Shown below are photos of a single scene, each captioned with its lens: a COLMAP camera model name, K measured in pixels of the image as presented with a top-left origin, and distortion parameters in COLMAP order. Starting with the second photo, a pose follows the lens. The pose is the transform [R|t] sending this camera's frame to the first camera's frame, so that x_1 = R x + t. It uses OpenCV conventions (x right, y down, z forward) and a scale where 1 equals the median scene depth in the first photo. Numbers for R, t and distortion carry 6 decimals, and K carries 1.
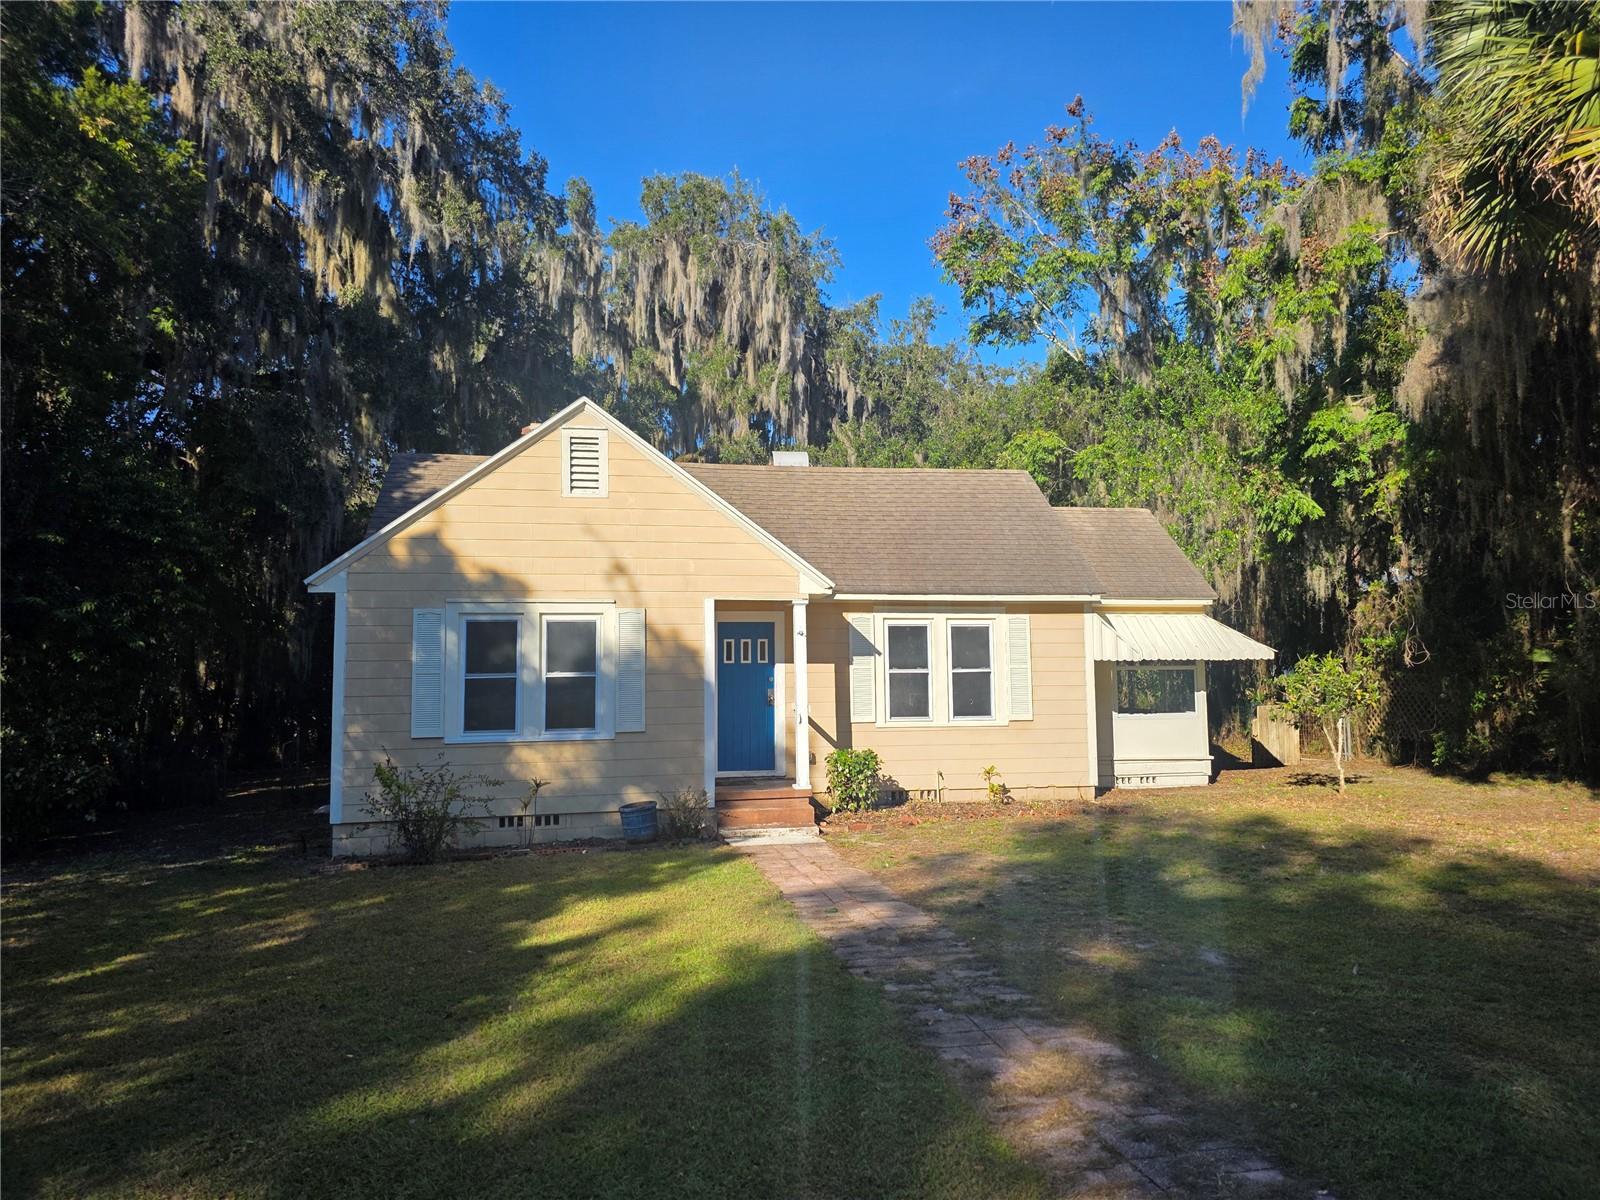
lens RADIAL K [[1094.7, 0, 809.5], [0, 1094.7, 602.0], [0, 0, 1]] dist [0.040249, -0.026163]
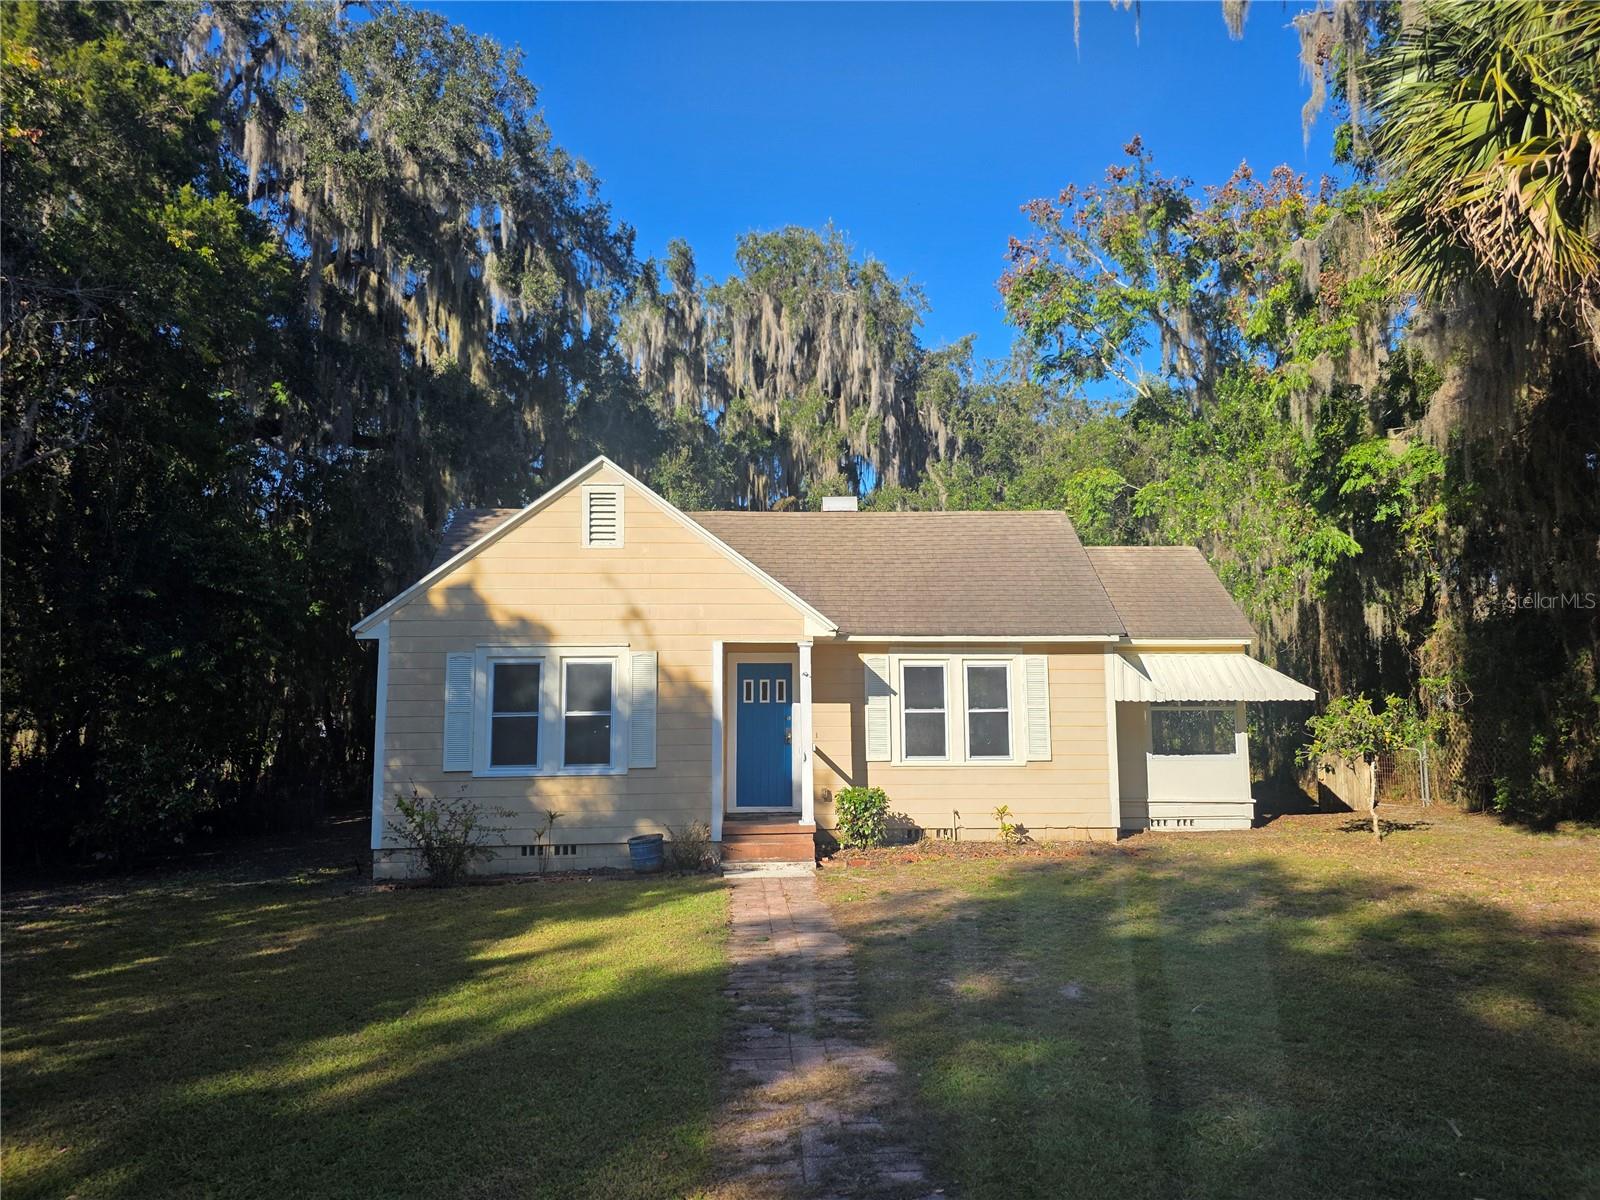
lens RADIAL K [[1094.7, 0, 802.7], [0, 1094.7, 600.8], [0, 0, 1]] dist [0.040249, -0.026163]
pose [[0.990596, -0.010500, -0.136418, 0.117894], [0.005749, 0.999365, -0.035174, -0.004271], [0.136700, 0.034059, 0.990027, -0.031397]]
